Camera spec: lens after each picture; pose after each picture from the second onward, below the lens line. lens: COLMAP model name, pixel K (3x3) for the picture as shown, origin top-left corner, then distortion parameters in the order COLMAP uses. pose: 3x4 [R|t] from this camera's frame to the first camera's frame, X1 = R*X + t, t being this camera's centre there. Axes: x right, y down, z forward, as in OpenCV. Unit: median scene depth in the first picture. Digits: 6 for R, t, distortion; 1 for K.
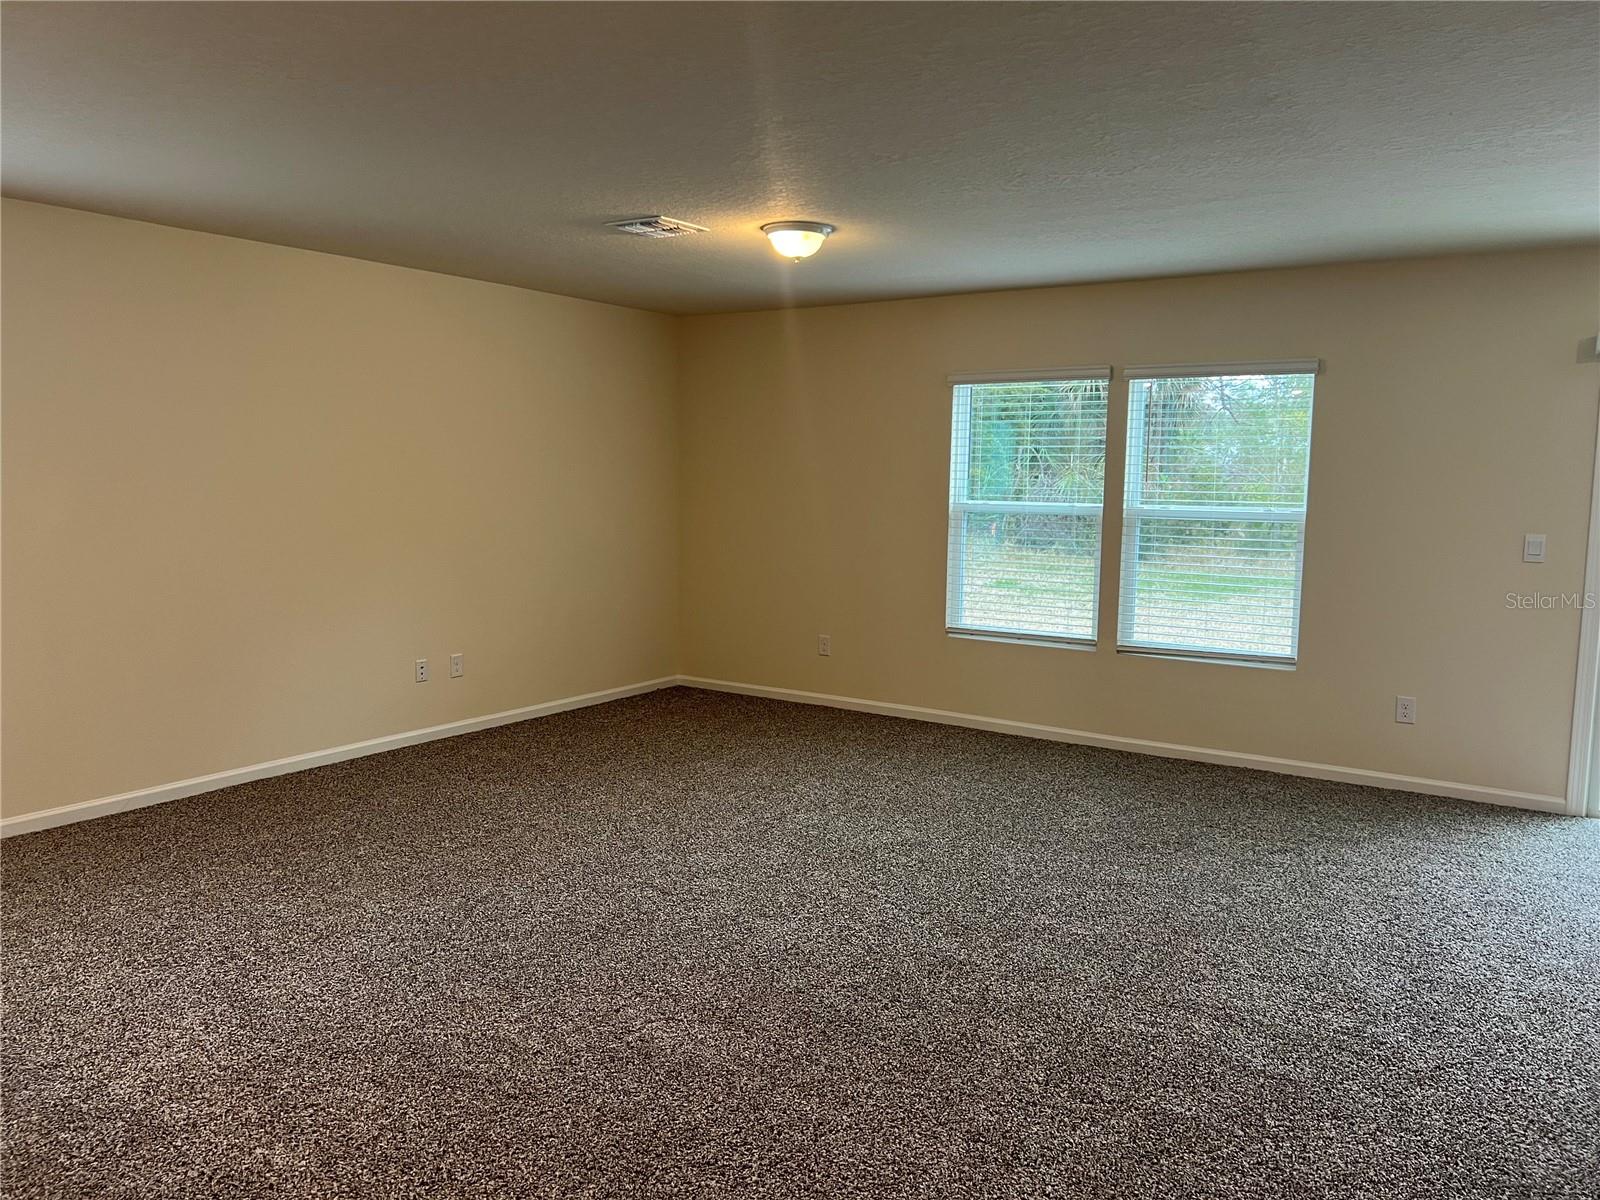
lens RADIAL K [[1198.2, 0, 795.8], [0, 1198.2, 601.9], [0, 0, 1]] dist [0.101279, -0.172773]
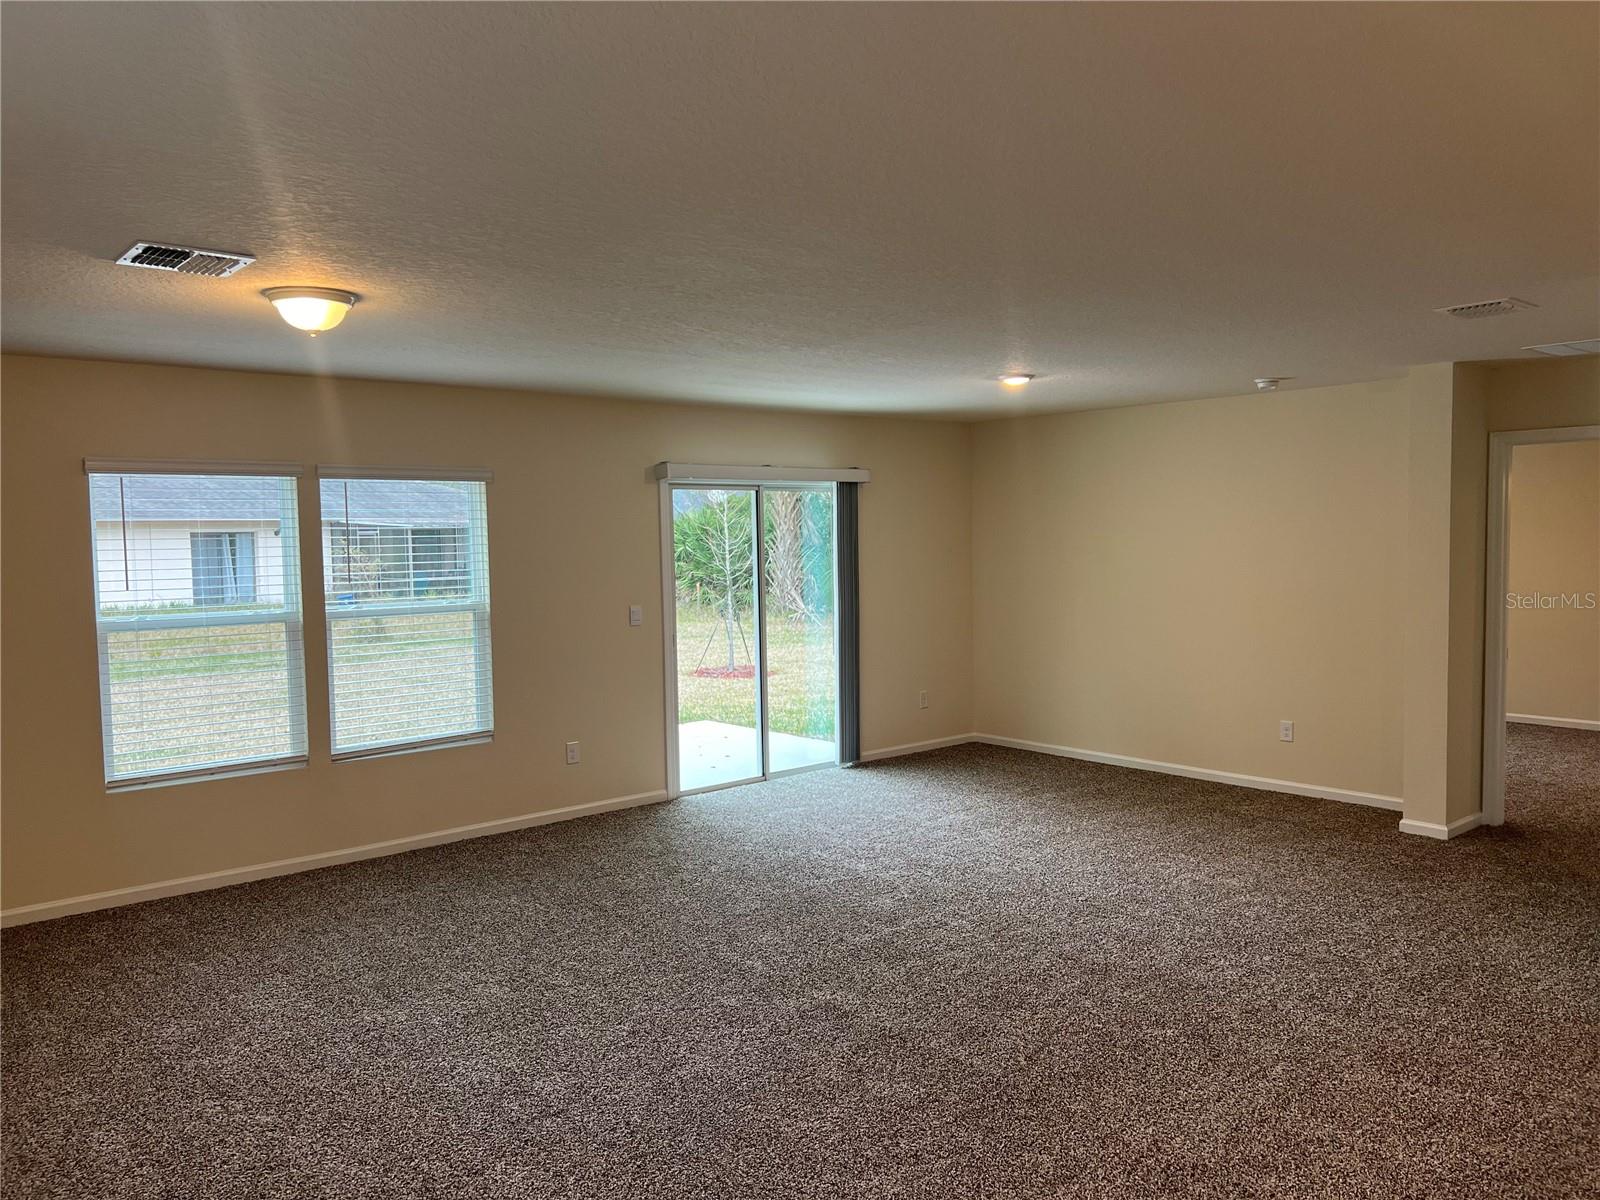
lens RADIAL K [[1198.2, 0, 795.8], [0, 1198.2, 601.9], [0, 0, 1]] dist [0.101279, -0.172773]
pose [[0.268139, -0.071204, 0.960745, -0.582708], [0.125111, 0.991393, 0.038557, -0.080024], [-0.955222, 0.109861, 0.274739, 0.404987]]
